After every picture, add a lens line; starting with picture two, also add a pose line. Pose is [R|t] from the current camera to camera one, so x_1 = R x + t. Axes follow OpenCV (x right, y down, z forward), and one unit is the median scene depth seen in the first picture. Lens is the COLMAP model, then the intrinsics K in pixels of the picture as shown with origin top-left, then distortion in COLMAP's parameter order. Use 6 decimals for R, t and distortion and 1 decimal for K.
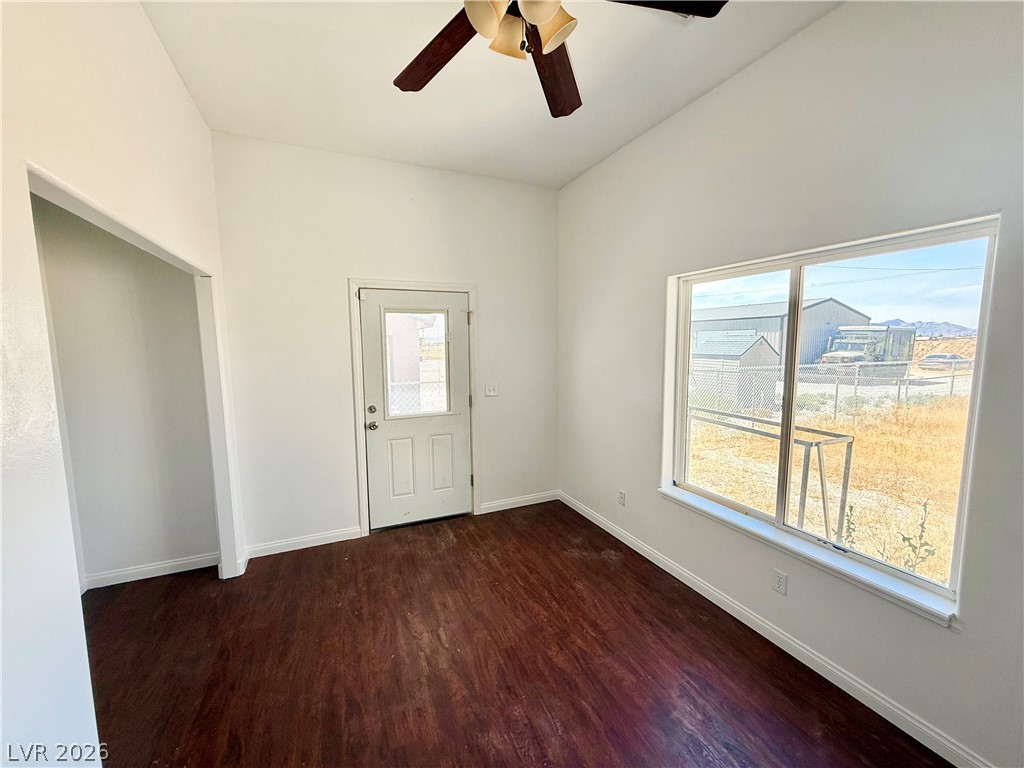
lens RADIAL K [[409.7, 0, 514.0], [0, 409.7, 387.7], [0, 0, 1]] dist [0.001146, 0.000185]
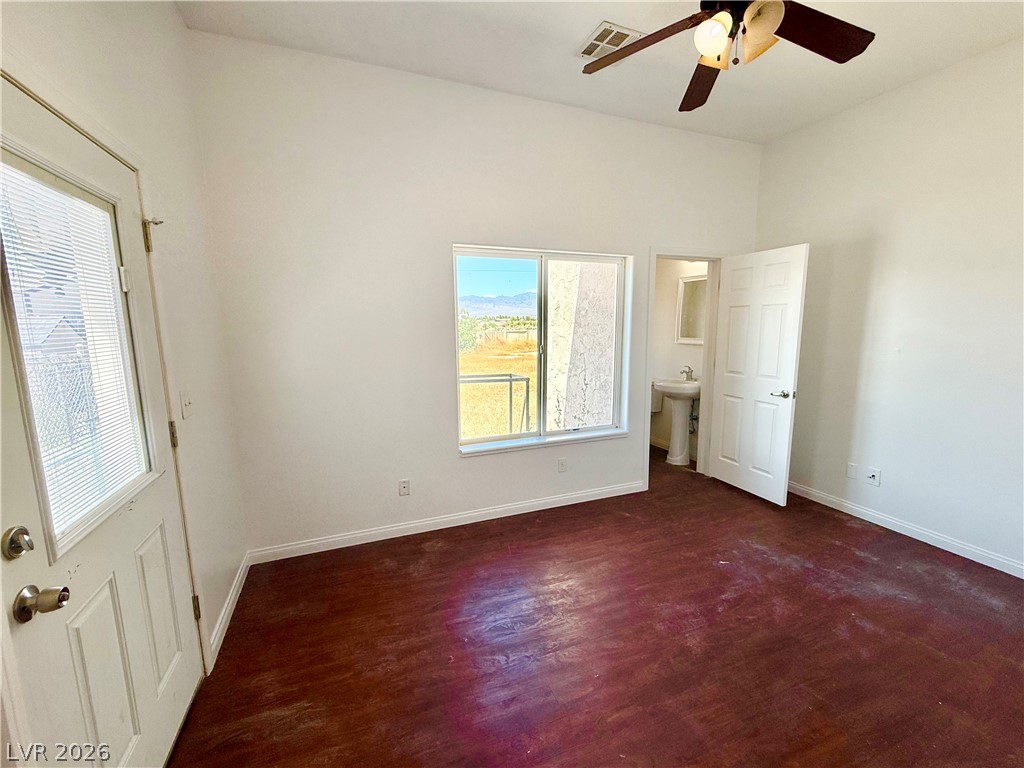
lens RADIAL K [[409.7, 0, 512.5], [0, 409.7, 376.7], [0, 0, 1]] dist [0.001146, 0.000185]
pose [[0.061326, -0.126101, 0.990120, -0.630159], [0.116996, 0.986057, 0.118338, -0.054131], [-0.991237, 0.108583, 0.075224, 0.734848]]
